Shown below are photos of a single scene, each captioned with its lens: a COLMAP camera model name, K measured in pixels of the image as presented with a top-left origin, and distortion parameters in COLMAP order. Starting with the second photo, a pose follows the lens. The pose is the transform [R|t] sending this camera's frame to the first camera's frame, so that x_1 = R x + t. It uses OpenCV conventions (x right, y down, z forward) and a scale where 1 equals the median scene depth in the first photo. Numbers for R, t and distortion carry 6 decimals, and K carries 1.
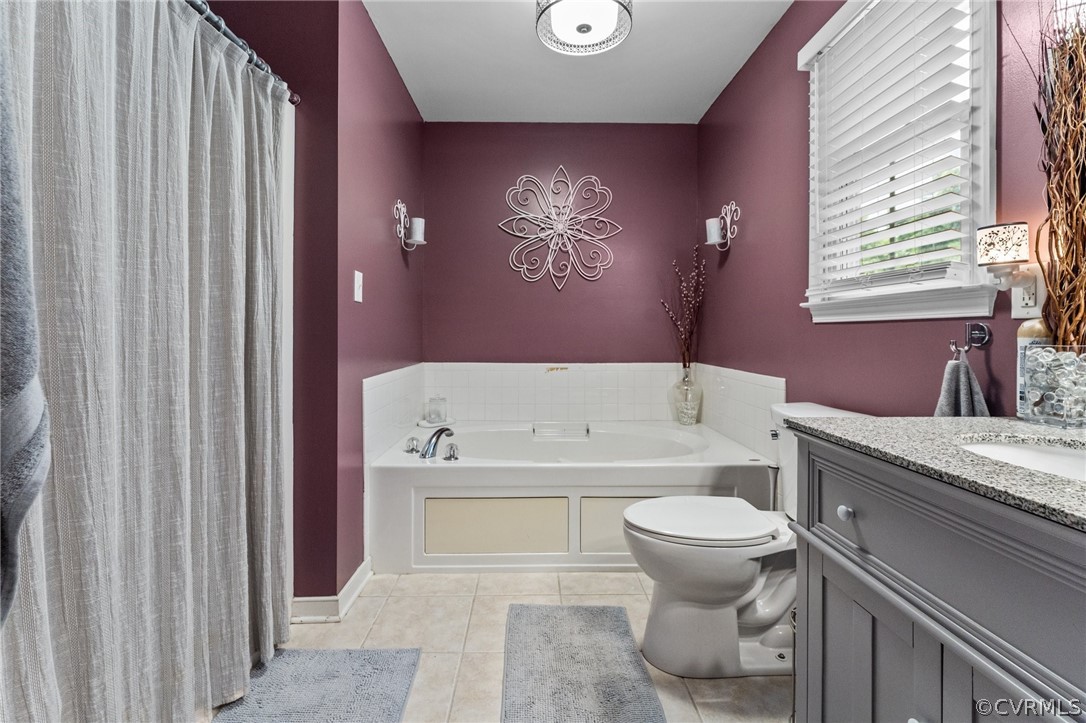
lens RADIAL K [[467.7, 0, 545.3], [0, 467.7, 335.8], [0, 0, 1]] dist [-0.007904, 0.000675]
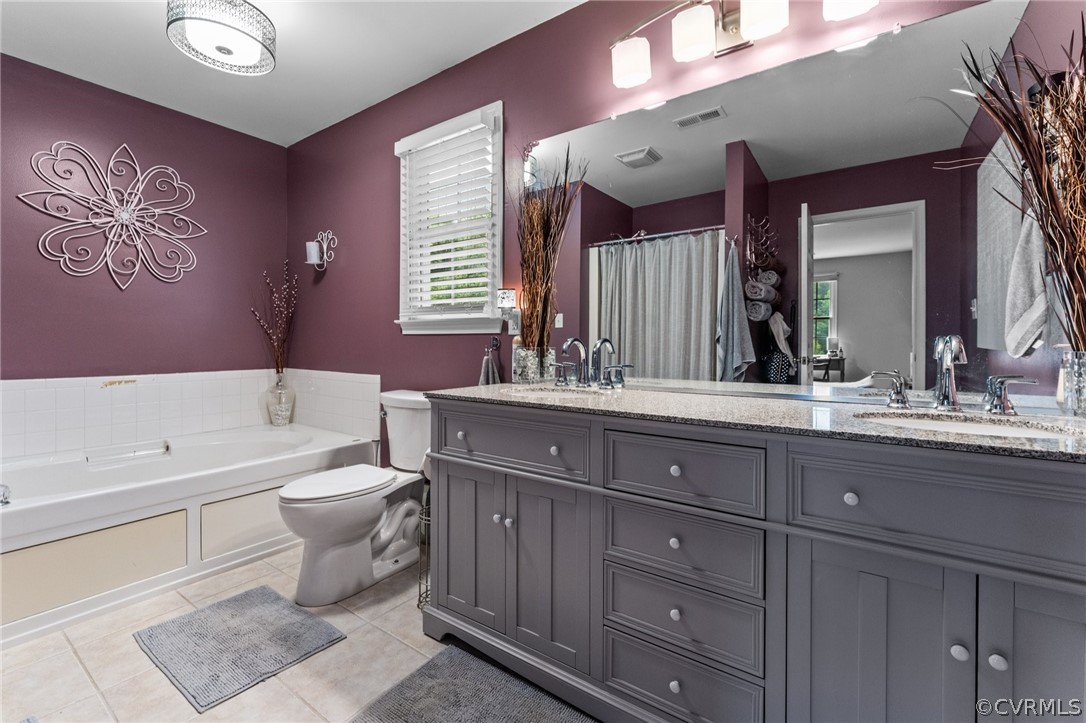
lens RADIAL K [[467.7, 0, 539.9], [0, 467.7, 351.8], [0, 0, 1]] dist [-0.007904, 0.000675]
pose [[0.590973, -0.014093, 0.806568, -0.344278], [0.000075, 0.999848, 0.017415, 0.000625], [-0.806691, -0.010231, 0.590884, -0.194907]]
